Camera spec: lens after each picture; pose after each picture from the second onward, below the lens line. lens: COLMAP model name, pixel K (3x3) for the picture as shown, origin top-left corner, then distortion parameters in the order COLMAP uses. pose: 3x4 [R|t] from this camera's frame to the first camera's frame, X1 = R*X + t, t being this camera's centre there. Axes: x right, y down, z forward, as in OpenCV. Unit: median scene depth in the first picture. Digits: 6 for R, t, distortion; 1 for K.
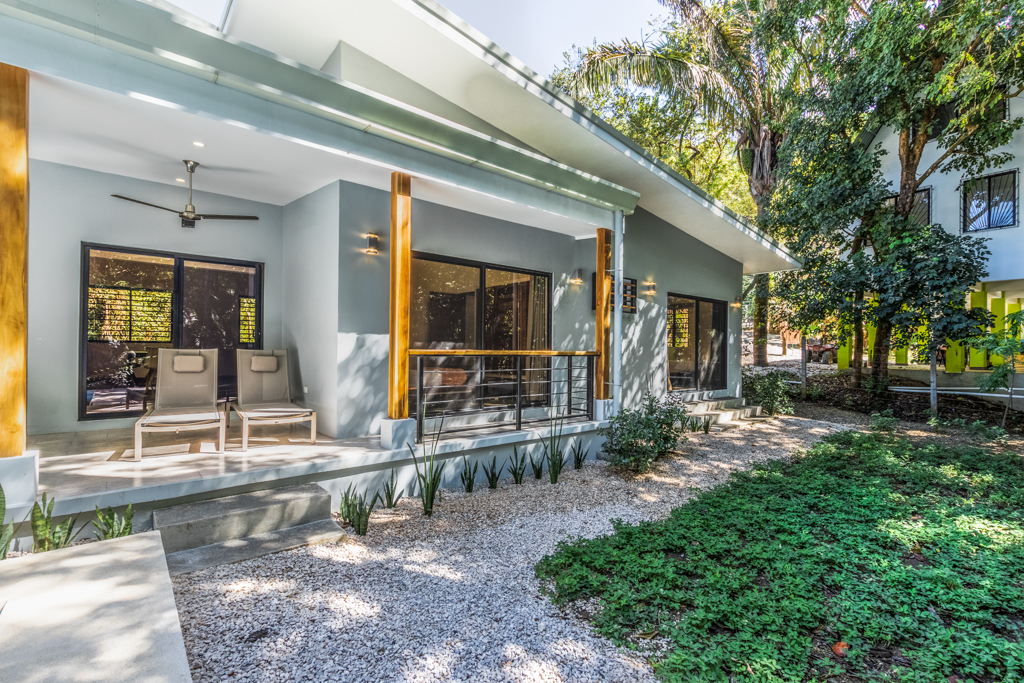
lens RADIAL K [[468.4, 0, 512.0], [0, 468.4, 341.5], [0, 0, 1]] dist [0.003434, 0.000473]
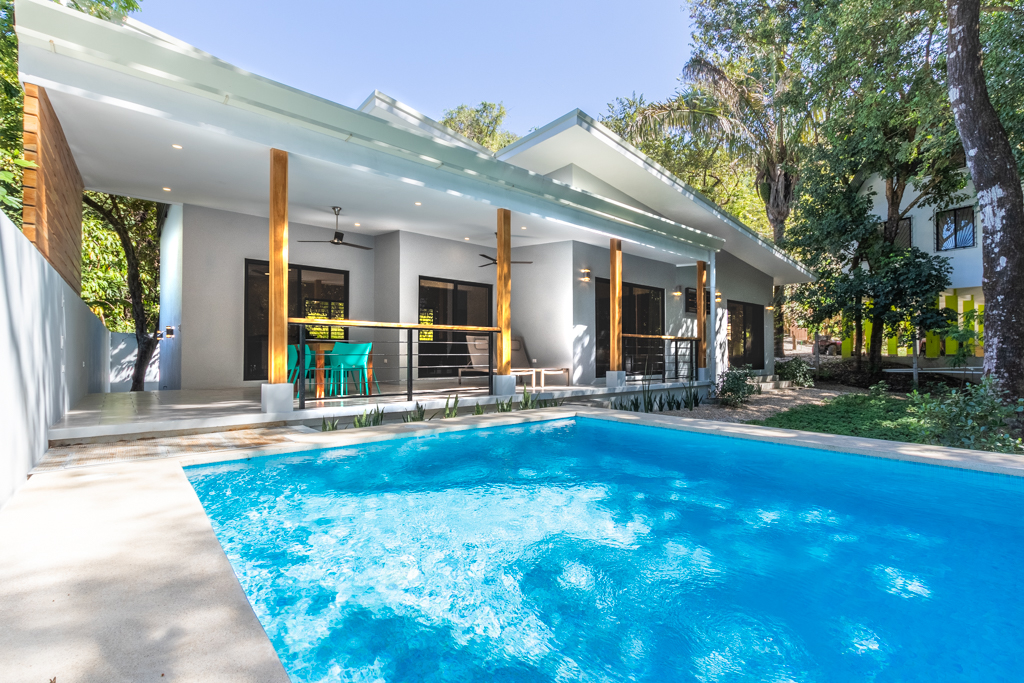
lens RADIAL K [[461.7, 0, 512.0], [0, 461.7, 341.5], [0, 0, 1]] dist [0.002740, 0.000026]
pose [[0.999927, -0.012017, -0.001135, -0.243773], [0.012001, 0.999837, -0.013505, 0.026001], [0.001297, 0.013491, 0.999908, -0.311233]]
